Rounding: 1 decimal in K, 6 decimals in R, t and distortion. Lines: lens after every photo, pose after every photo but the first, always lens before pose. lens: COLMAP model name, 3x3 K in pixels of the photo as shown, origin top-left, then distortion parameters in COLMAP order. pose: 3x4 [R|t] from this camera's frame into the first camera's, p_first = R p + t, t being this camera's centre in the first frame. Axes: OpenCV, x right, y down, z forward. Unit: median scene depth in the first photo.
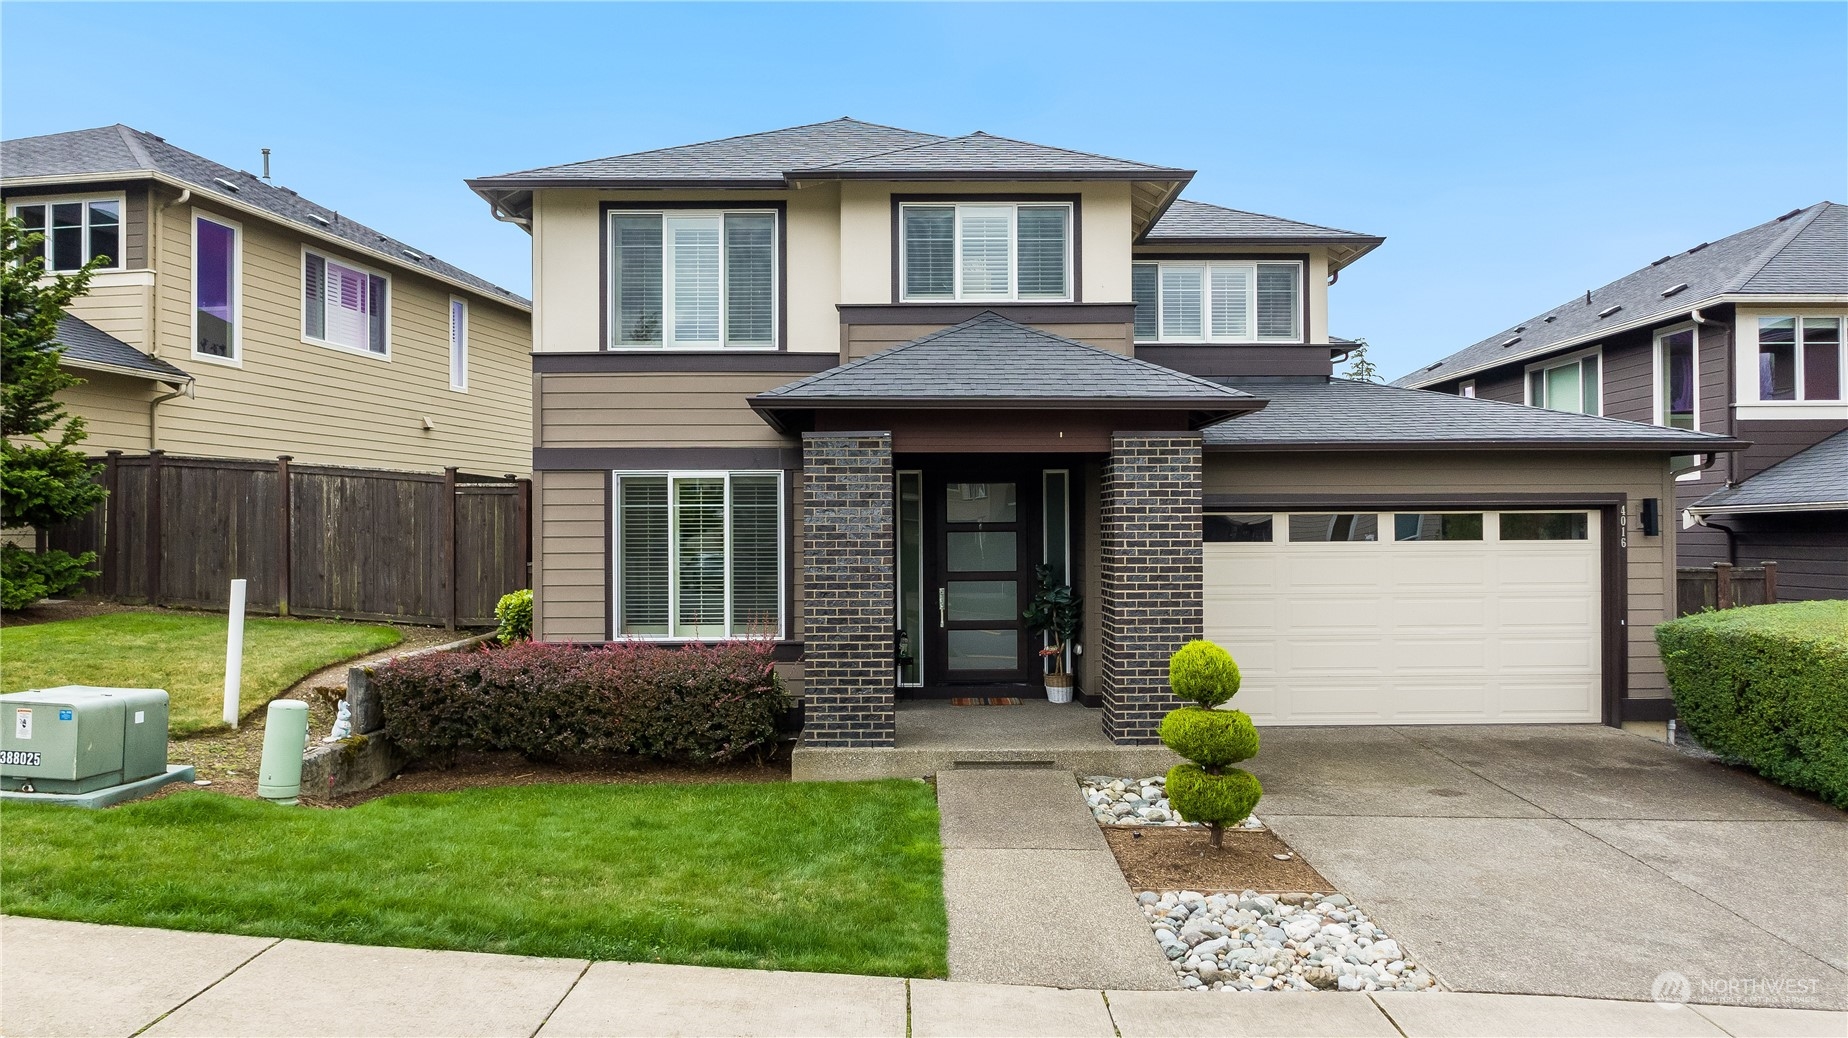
lens RADIAL K [[1293.2, 0, 927.1], [0, 1293.2, 512.3], [0, 0, 1]] dist [-0.026416, 0.006427]
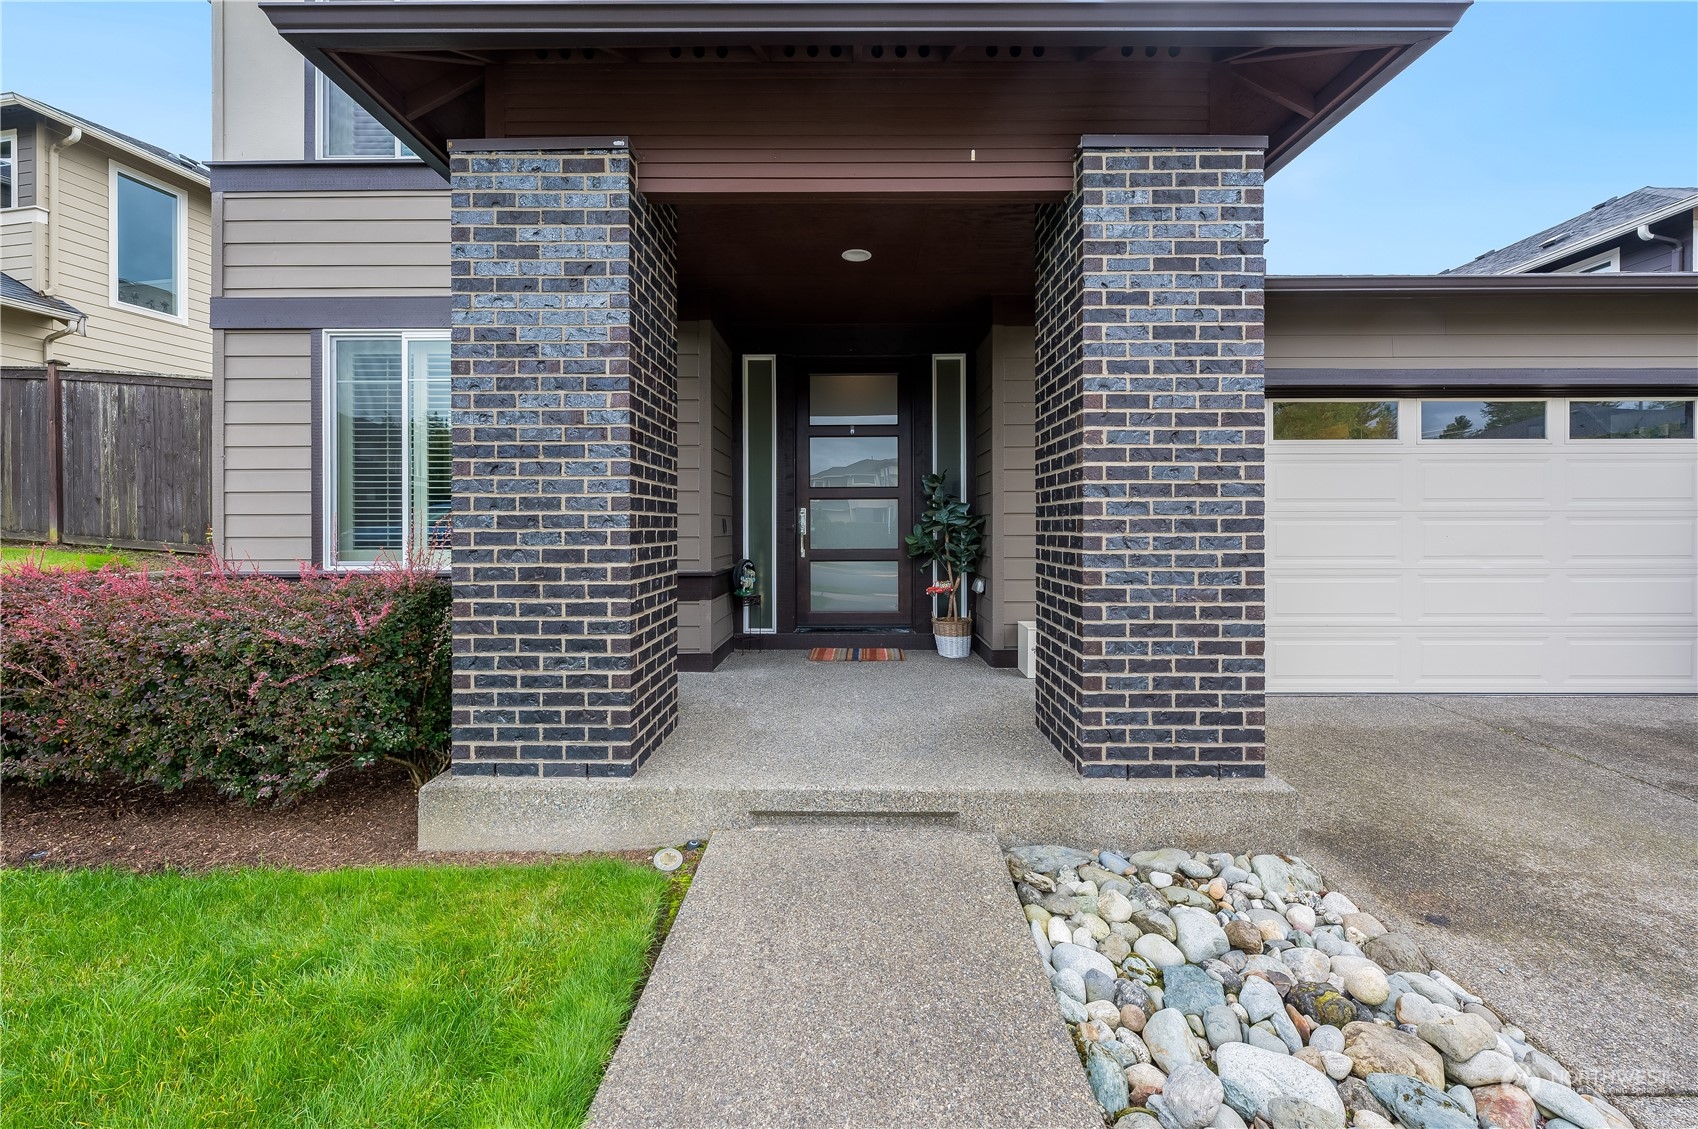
lens RADIAL K [[703.0, 0, 843.0], [0, 703.0, 535.1], [0, 0, 1]] dist [0.000930, -0.000384]
pose [[0.999525, 0.002963, -0.030678, 0.062441], [-0.002136, 0.999634, 0.026964, 0.080823], [0.030747, -0.026886, 0.999166, 0.727206]]
